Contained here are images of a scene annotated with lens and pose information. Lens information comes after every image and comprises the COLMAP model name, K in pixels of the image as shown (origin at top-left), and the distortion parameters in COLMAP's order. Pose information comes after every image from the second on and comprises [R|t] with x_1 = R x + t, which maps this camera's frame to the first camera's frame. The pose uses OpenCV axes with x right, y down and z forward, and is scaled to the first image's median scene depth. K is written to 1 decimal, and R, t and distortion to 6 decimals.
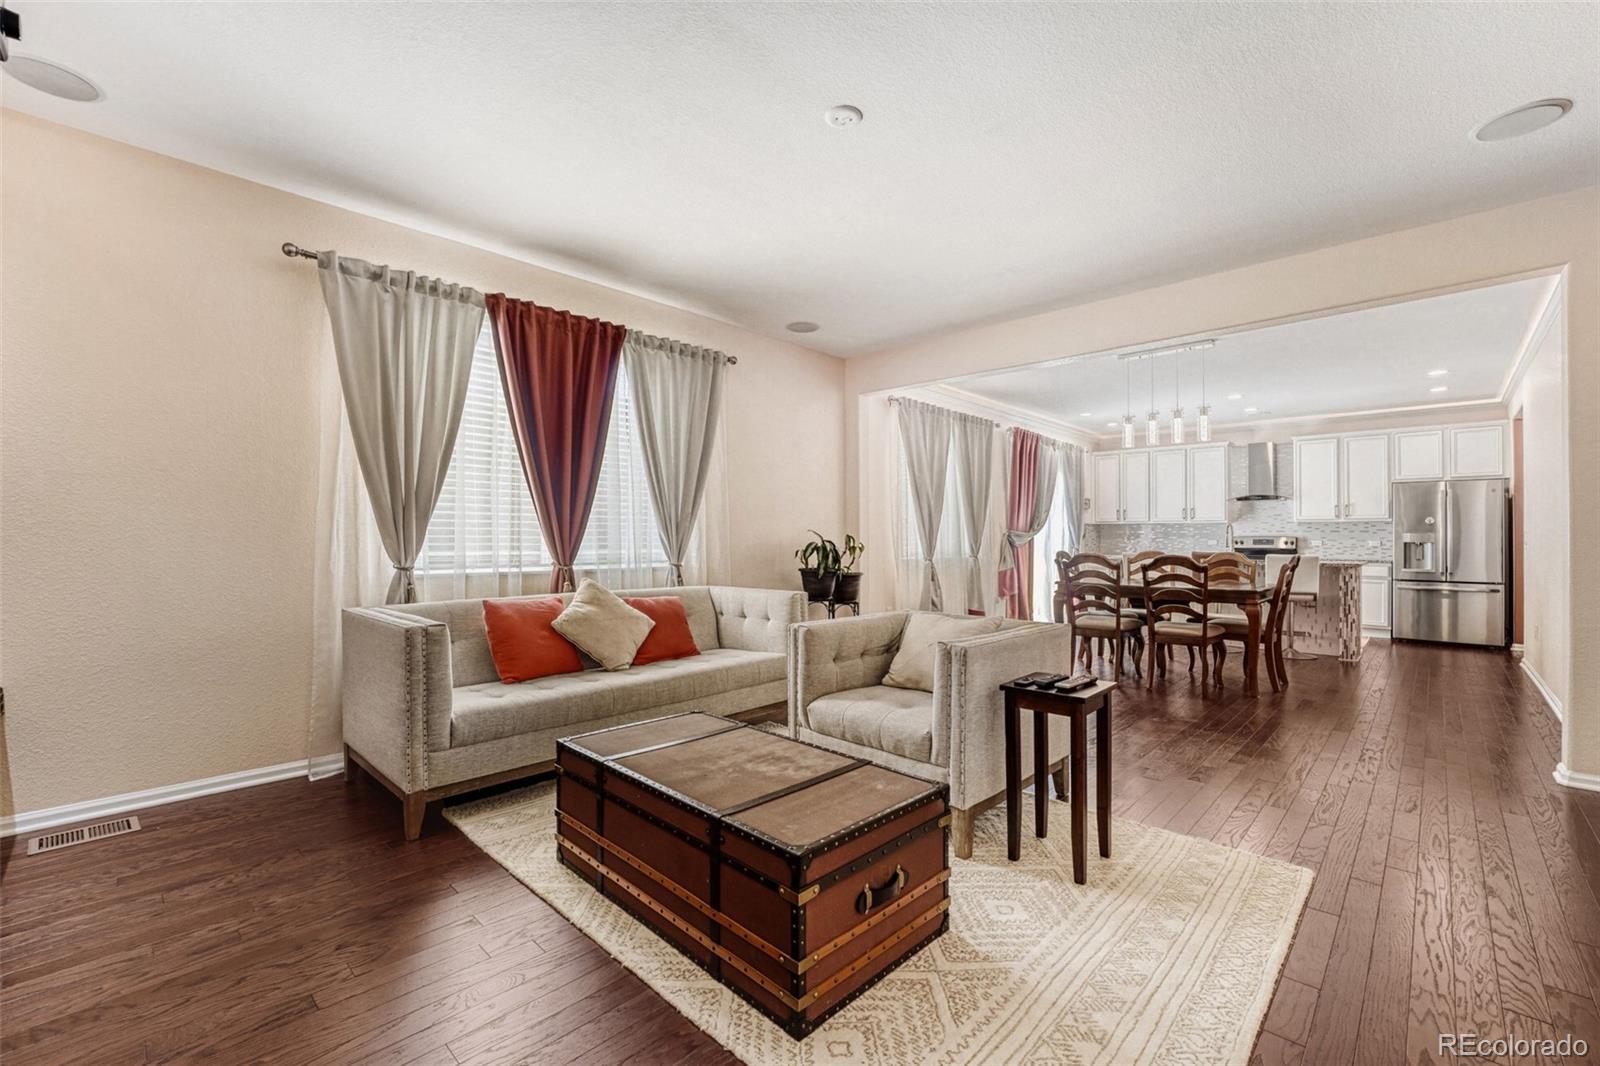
lens RADIAL K [[750.7, 0, 795.9], [0, 750.7, 524.9], [0, 0, 1]] dist [-0.003243, 0.000448]
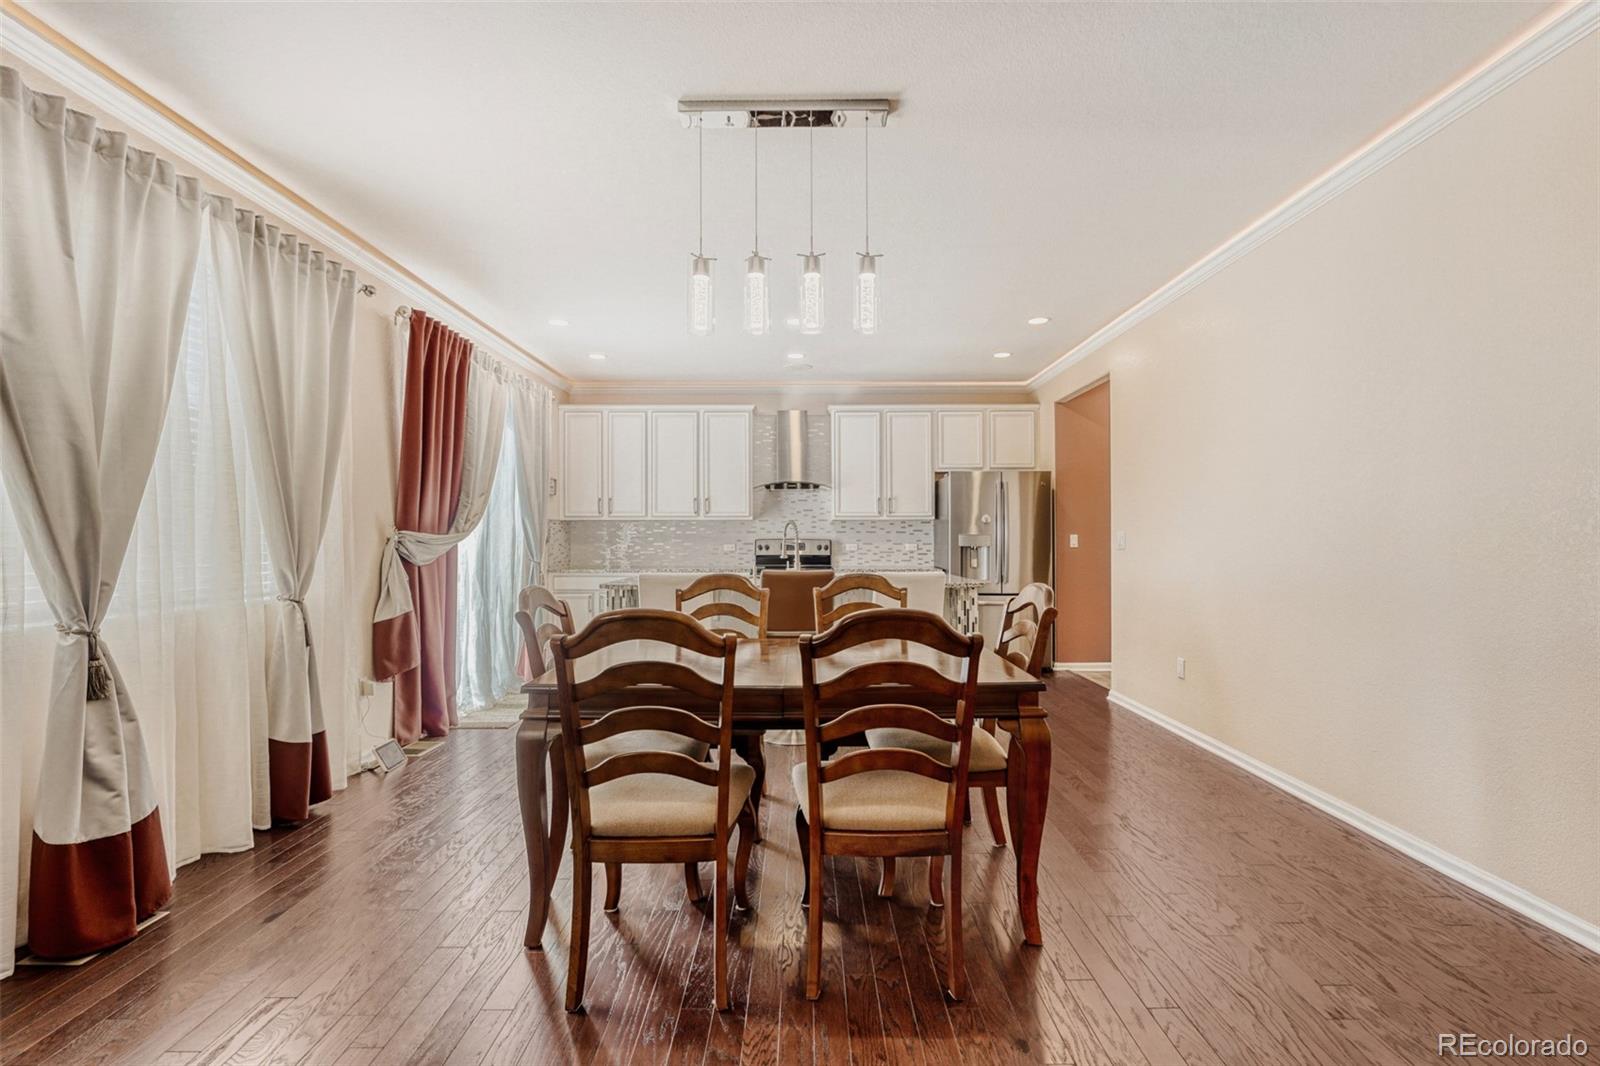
lens RADIAL K [[756.2, 0, 846.2], [0, 756.2, 535.6], [0, 0, 1]] dist [-0.002270, -0.001540]
pose [[0.712263, -0.003220, 0.701905, 0.163195], [-0.007773, 0.999892, 0.012475, 0.002918], [-0.701870, -0.014341, 0.712161, 0.506554]]
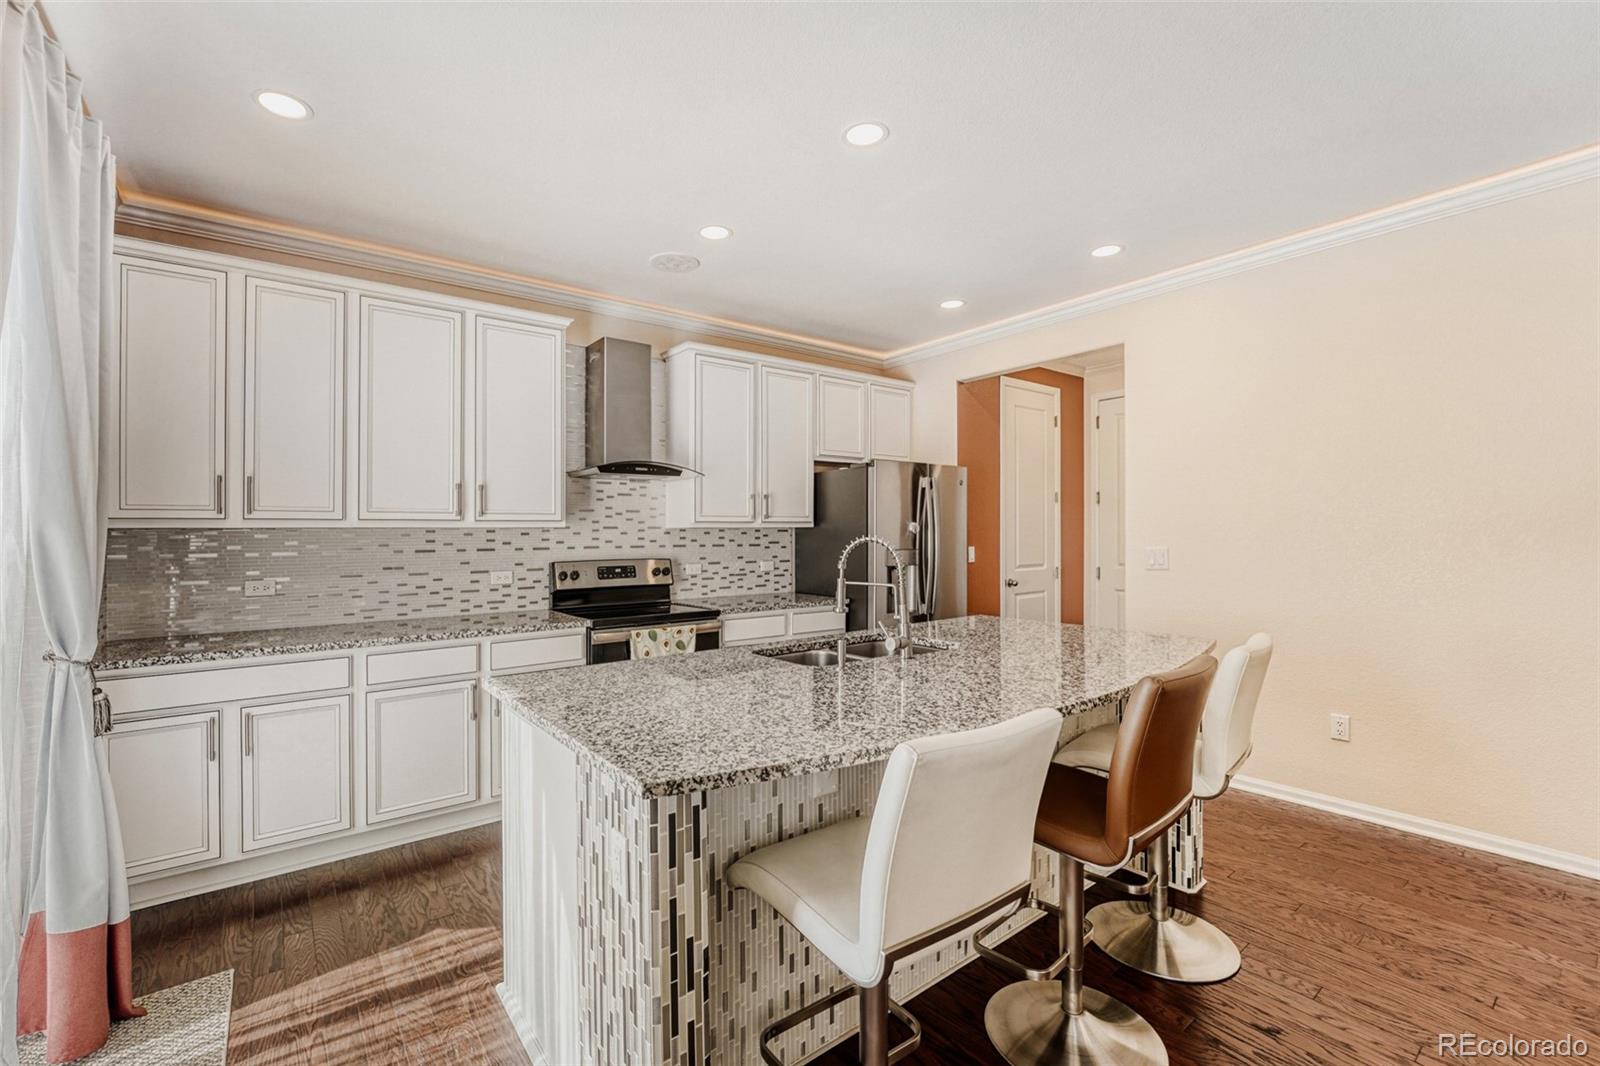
lens RADIAL K [[684.4, 0, 769.4], [0, 684.4, 538.4], [0, 0, 1]] dist [-0.009432, -0.000782]
pose [[0.190707, -0.008751, 0.981608, 0.289943], [-0.007121, 0.999922, 0.010298, -0.001713], [-0.981621, -0.008954, 0.190630, 0.973115]]
